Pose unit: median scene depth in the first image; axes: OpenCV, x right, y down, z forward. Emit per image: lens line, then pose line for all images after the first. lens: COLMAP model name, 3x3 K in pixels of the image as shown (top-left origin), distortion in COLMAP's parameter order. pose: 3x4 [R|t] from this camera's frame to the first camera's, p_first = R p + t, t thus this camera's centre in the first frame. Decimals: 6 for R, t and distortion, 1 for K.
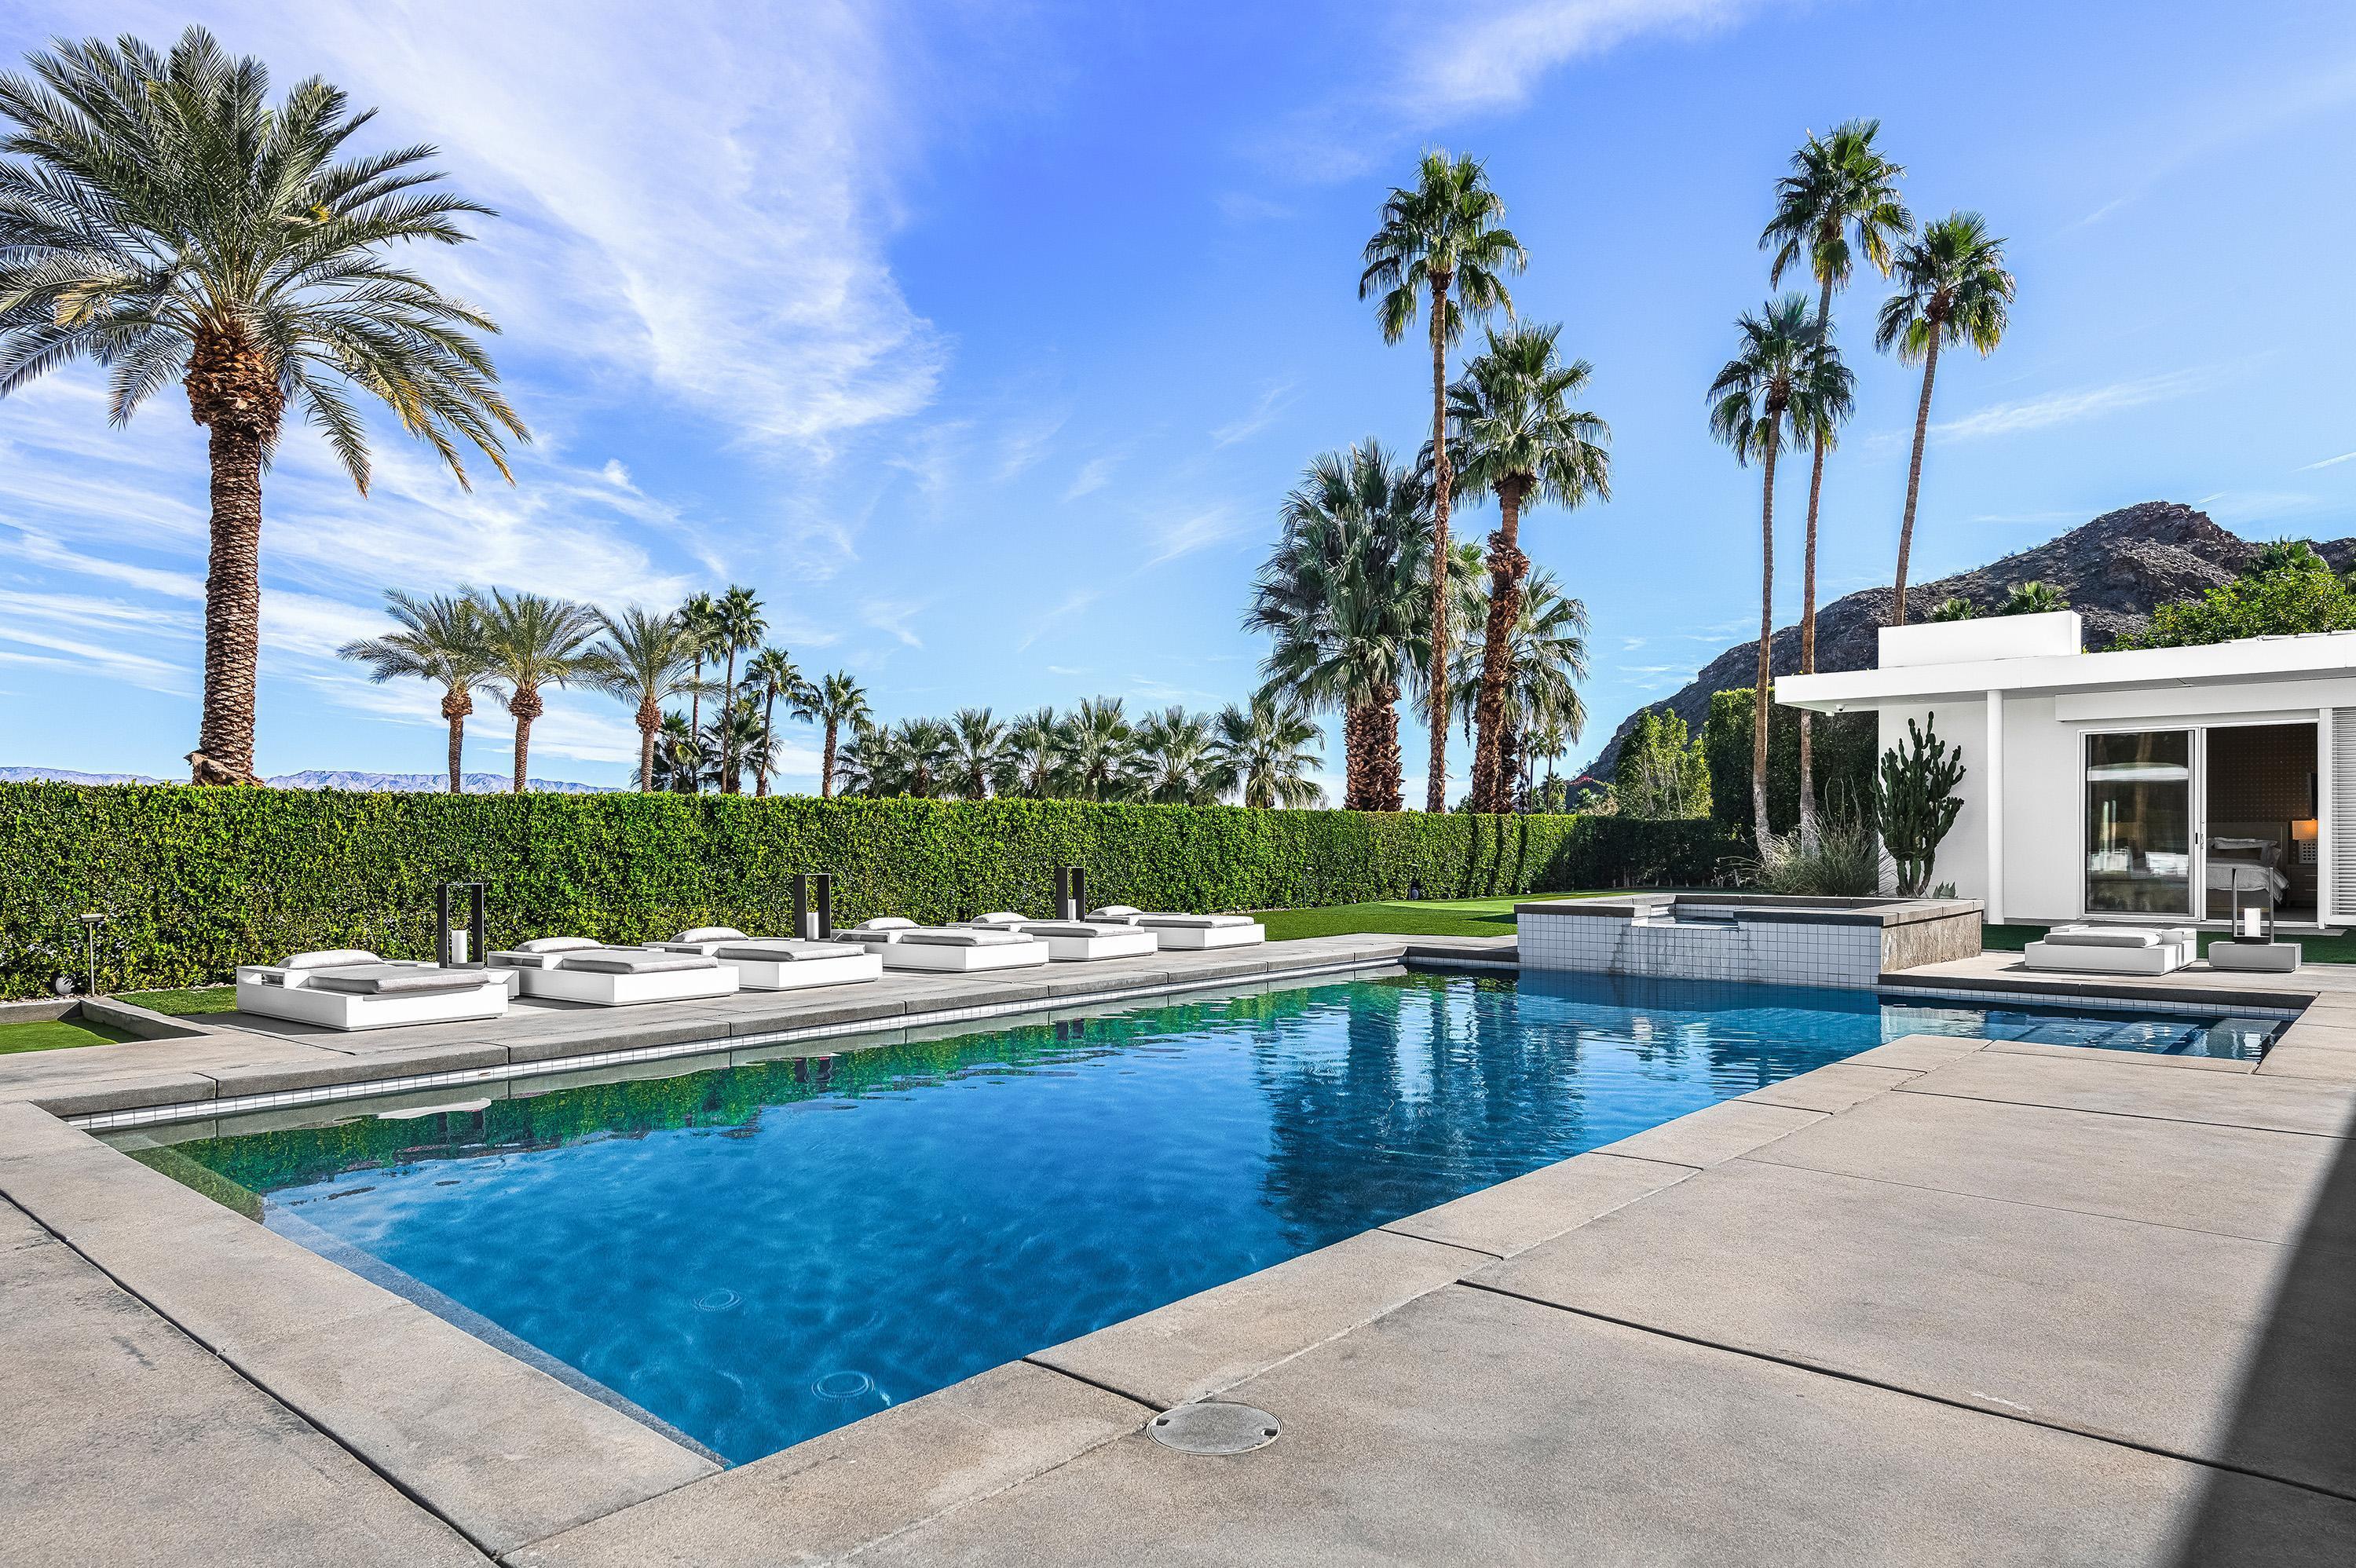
lens RADIAL K [[1473.4, 0, 1108.4], [0, 1473.4, 861.6], [0, 0, 1]] dist [0.010711, -0.002612]
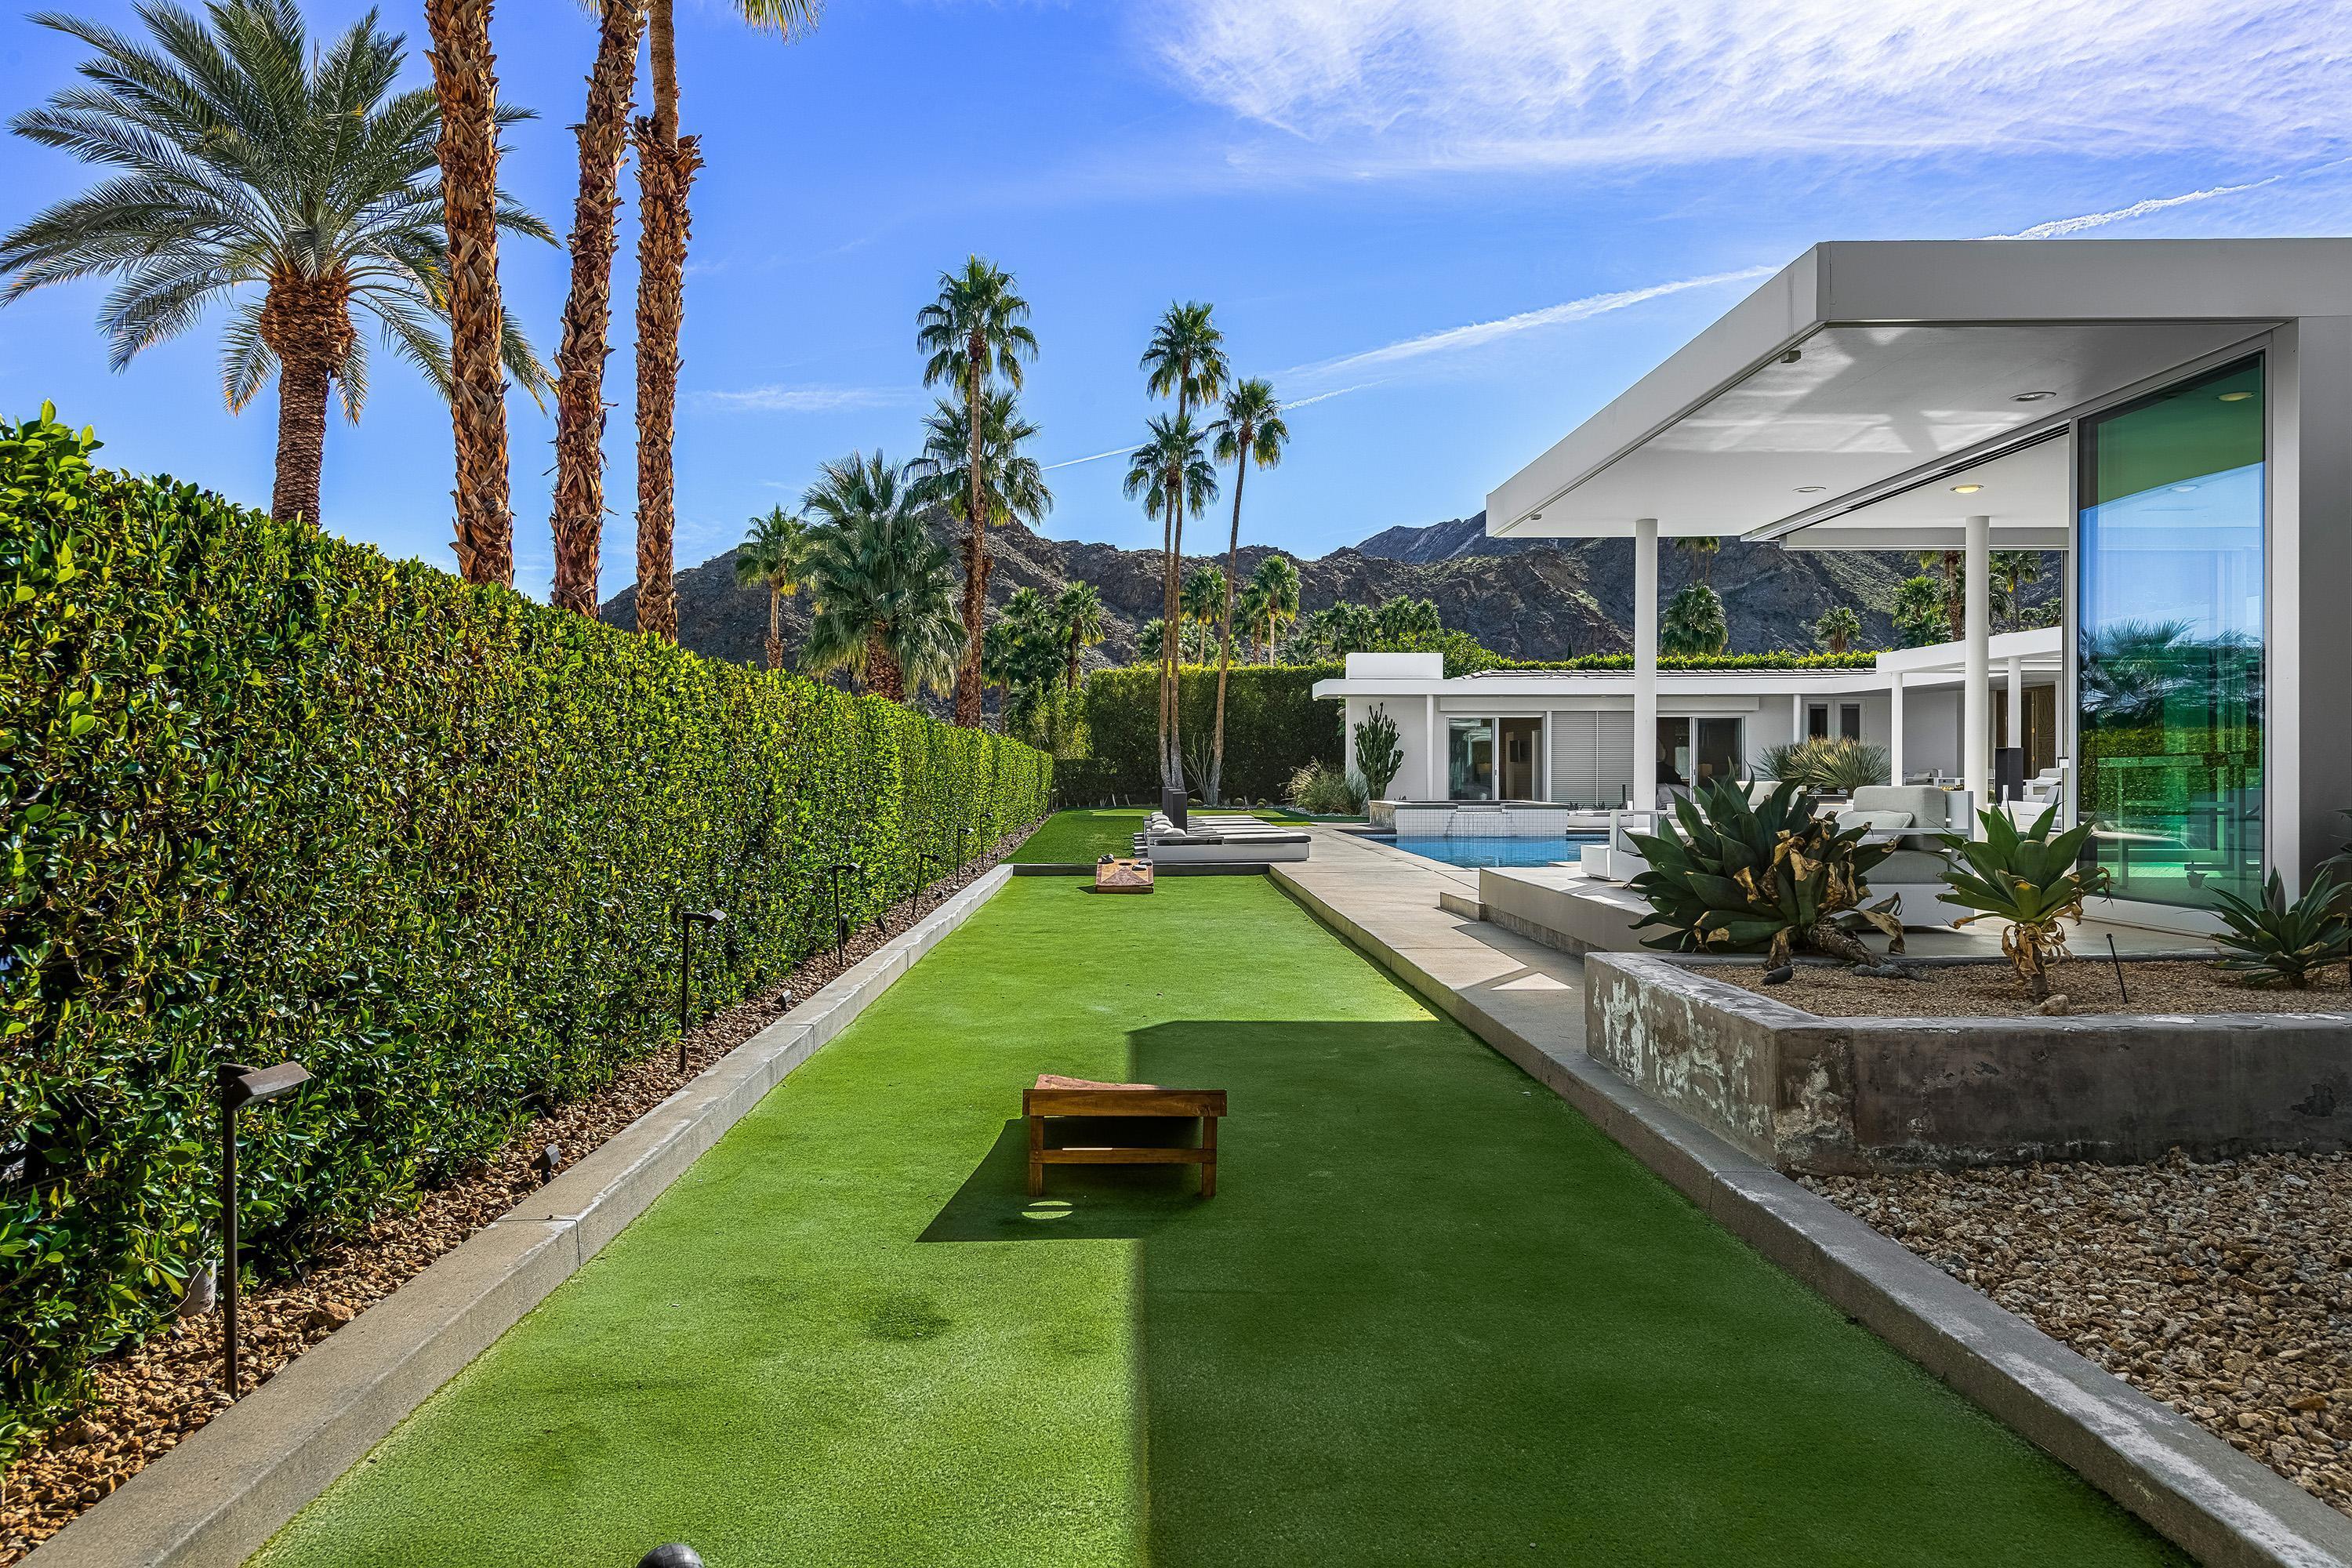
lens RADIAL K [[1522.0, 0, 1176.7], [0, 1522.0, 778.8], [0, 0, 1]] dist [0.008604, 0.000772]
pose [[0.726537, 0.002963, 0.687121, -0.540994], [0.005440, 0.999935, -0.010063, 0.006037], [-0.687106, 0.011049, 0.726473, -0.108932]]
